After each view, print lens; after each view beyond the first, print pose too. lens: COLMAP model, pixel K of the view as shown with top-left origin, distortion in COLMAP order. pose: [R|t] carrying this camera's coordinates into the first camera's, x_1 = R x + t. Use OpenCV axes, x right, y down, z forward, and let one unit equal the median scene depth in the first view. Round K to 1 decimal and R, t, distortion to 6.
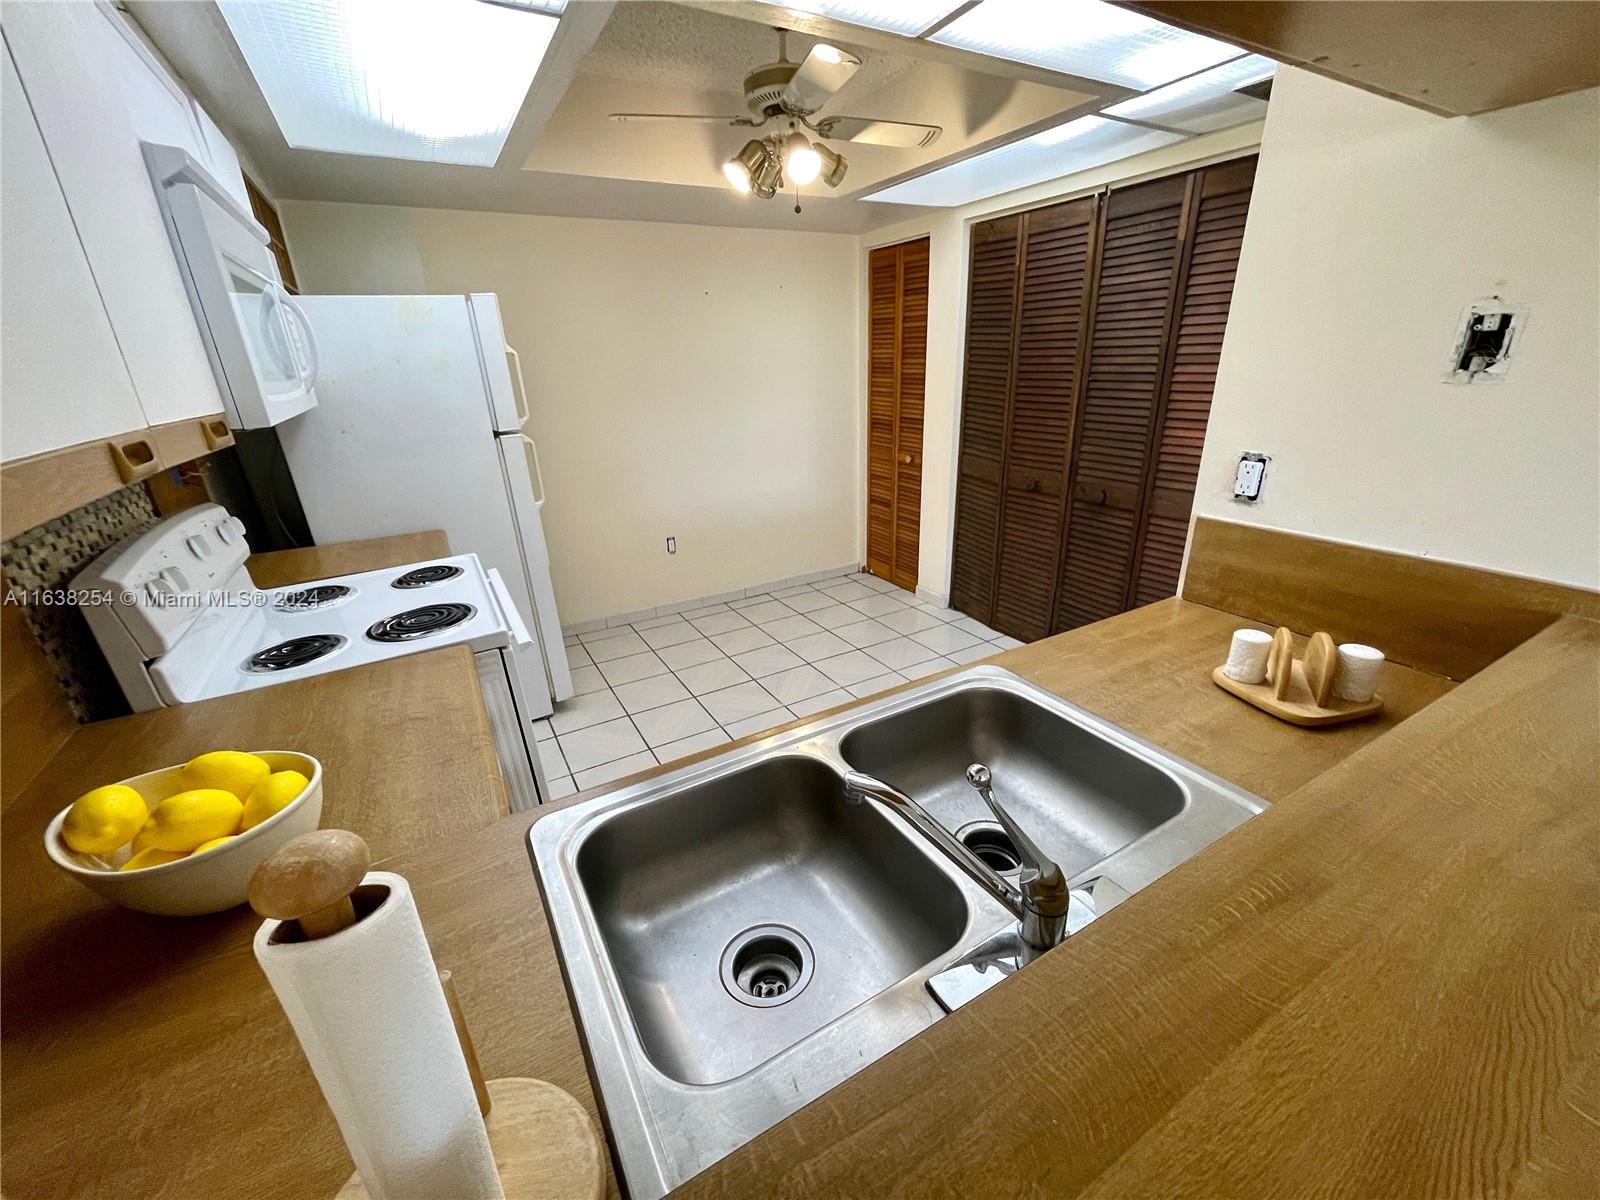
lens RADIAL K [[647.2, 0, 799.7], [0, 647.2, 610.7], [0, 0, 1]] dist [0.000305, -0.000036]
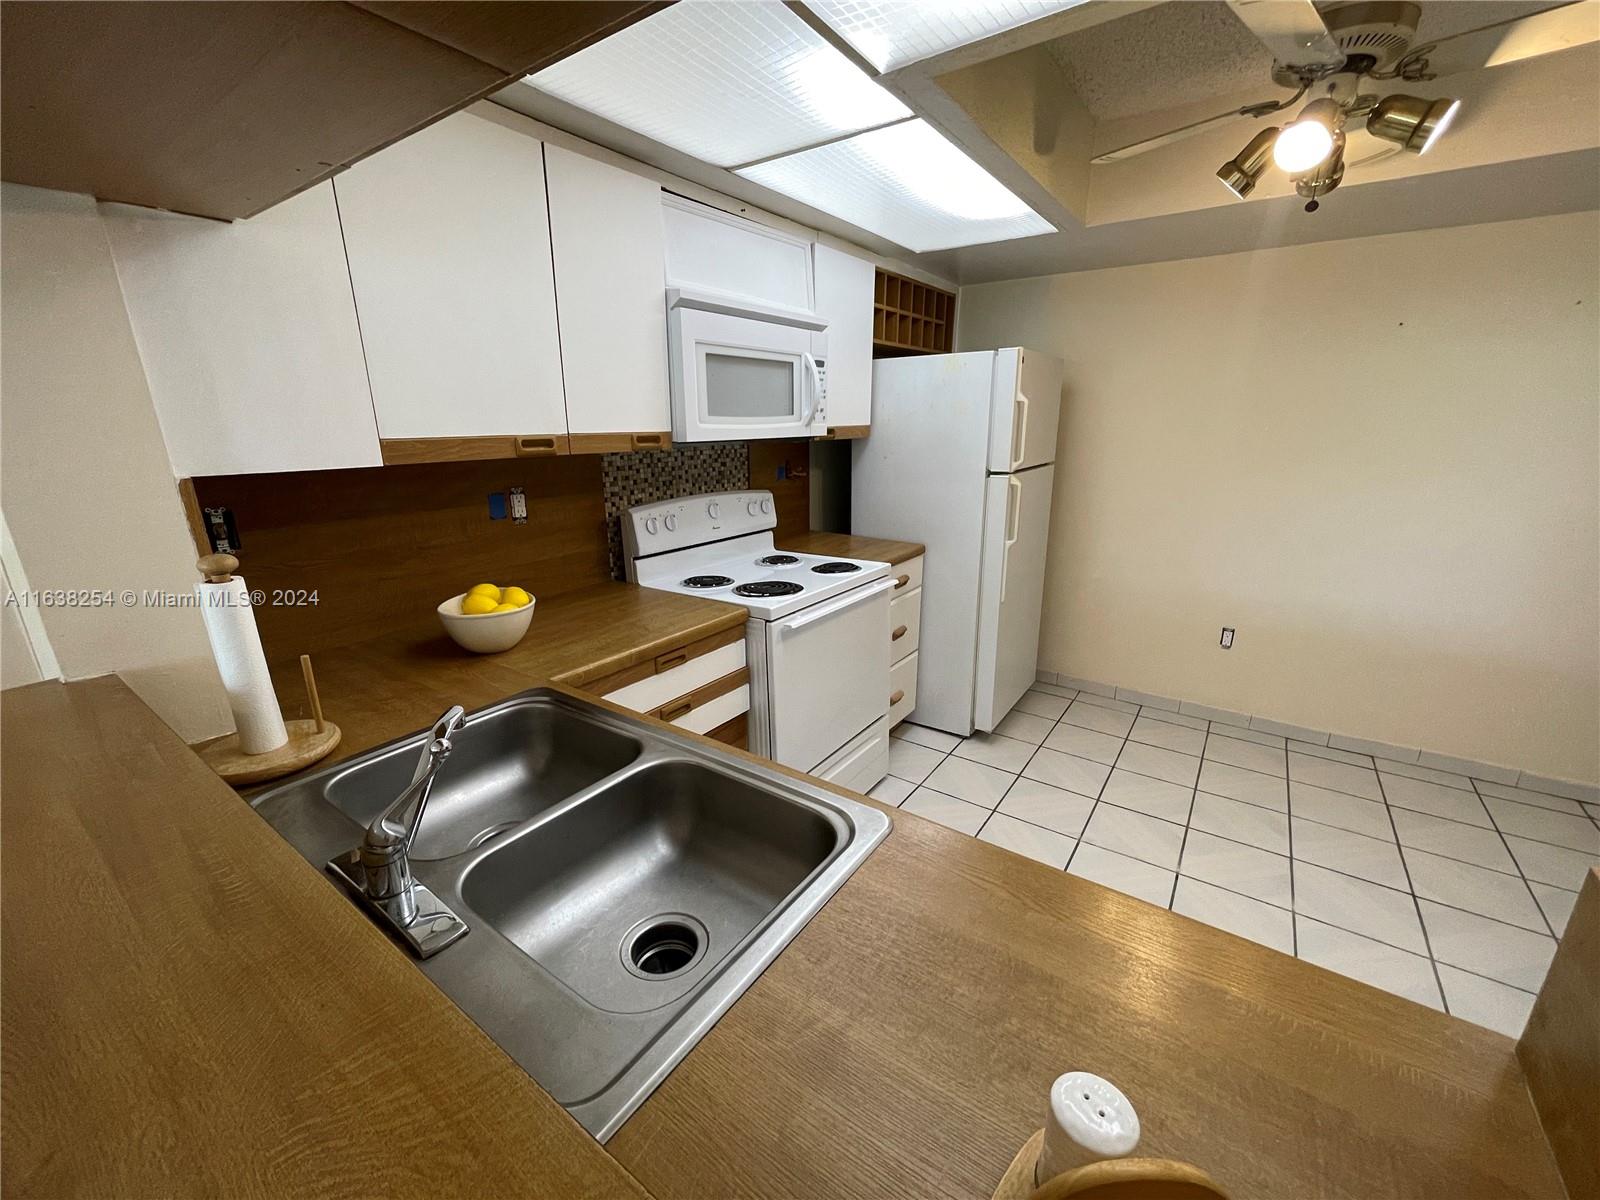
lens RADIAL K [[647.2, 0, 799.7], [0, 647.2, 610.7], [0, 0, 1]] dist [0.000305, -0.000036]
pose [[0.423842, 0.292067, -0.857354, 0.443947], [-0.346311, 0.926915, 0.144561, -0.113337], [0.836915, 0.235639, 0.494011, 0.264464]]
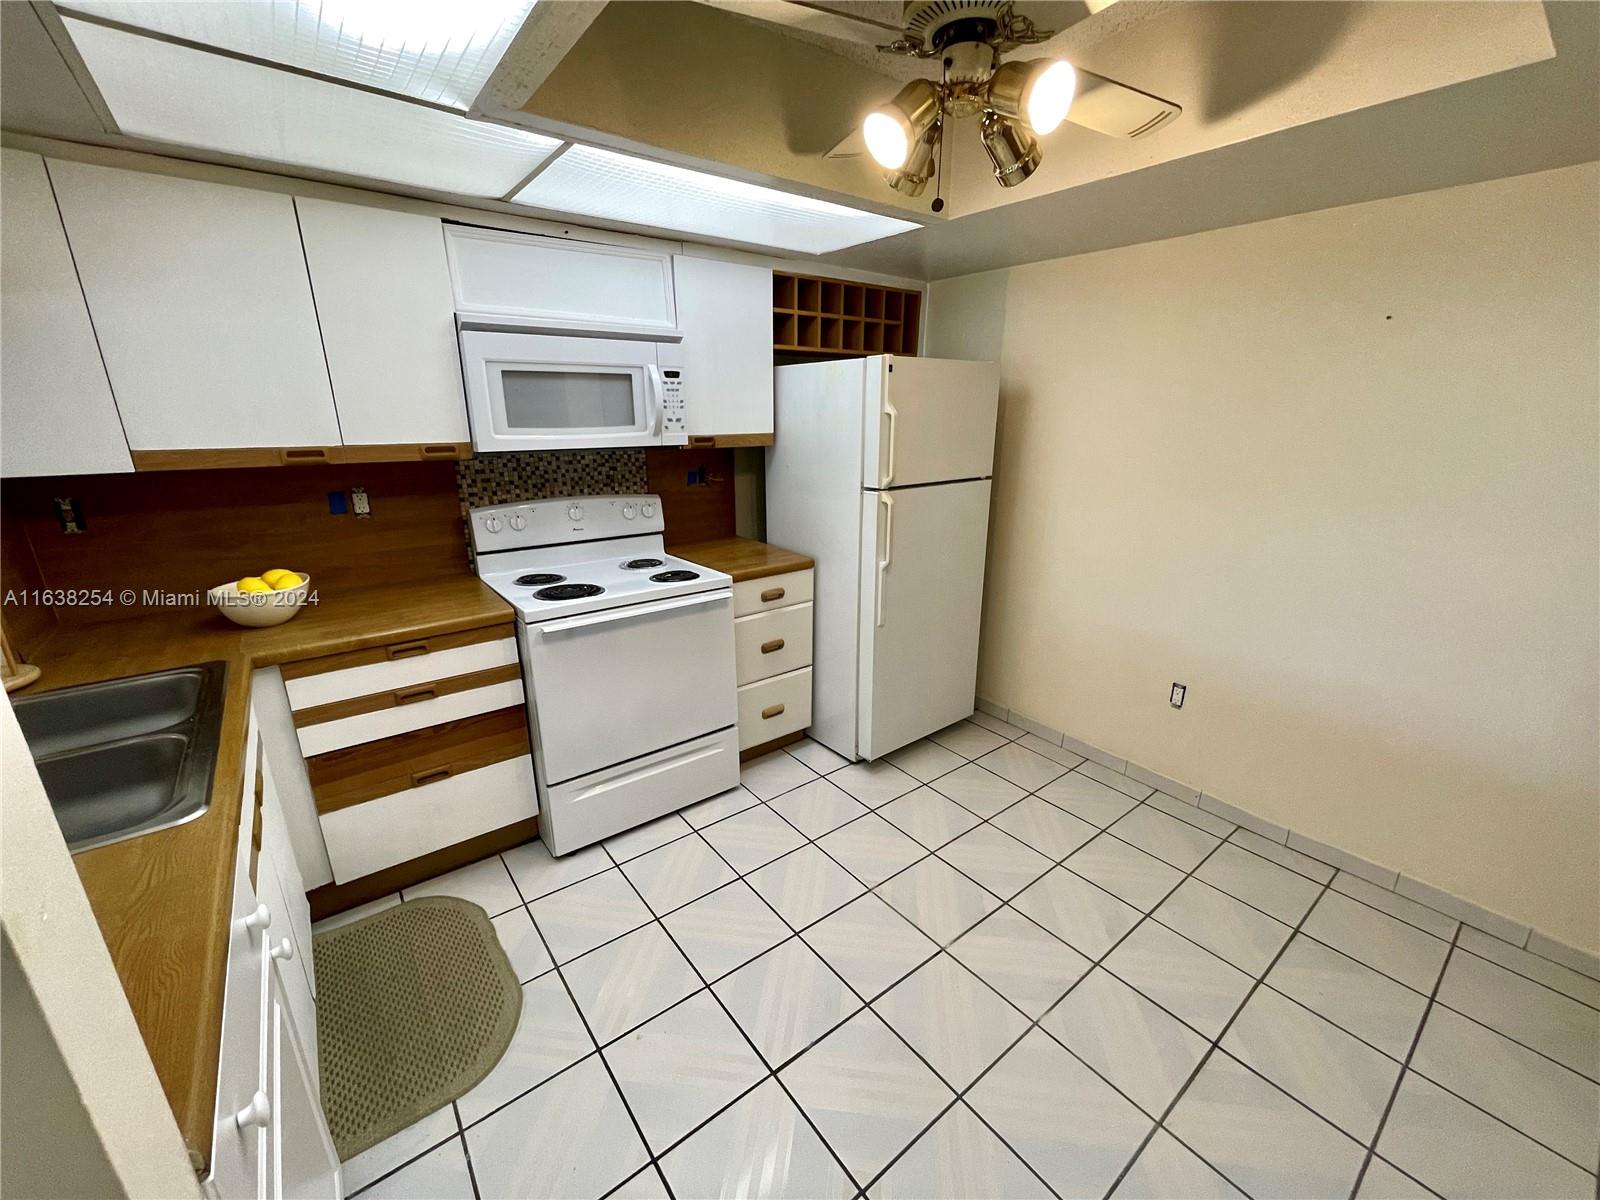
lens RADIAL K [[647.2, 0, 799.7], [0, 647.2, 610.7], [0, 0, 1]] dist [0.000305, -0.000036]
pose [[0.144233, 0.335327, -0.930996, 0.596021], [-0.377062, 0.888477, 0.261597, -0.361200], [0.914889, 0.313312, 0.254586, 0.767864]]
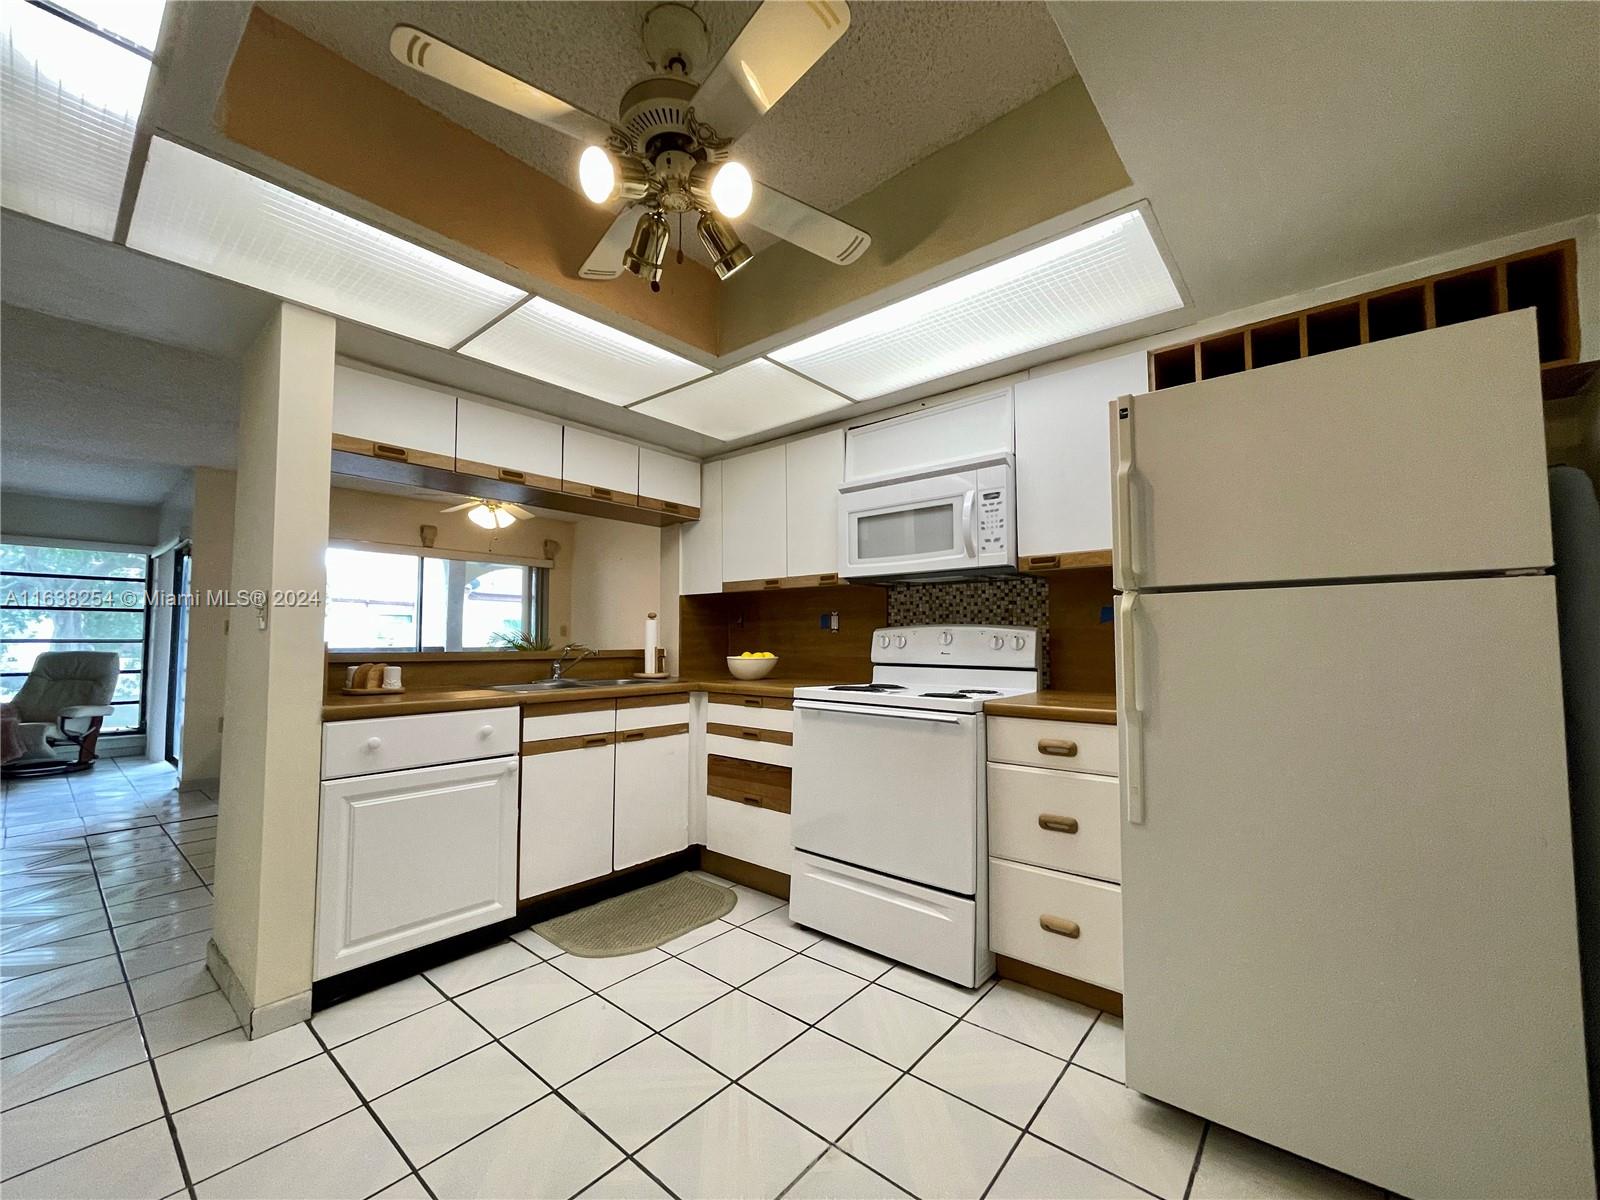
lens RADIAL K [[647.2, 0, 799.7], [0, 647.2, 610.7], [0, 0, 1]] dist [0.000305, -0.000036]
pose [[-0.937771, 0.022795, -0.346506, 0.091495], [-0.094677, 0.943257, 0.318281, -0.479455], [0.334099, 0.331281, -0.882401, 1.621302]]
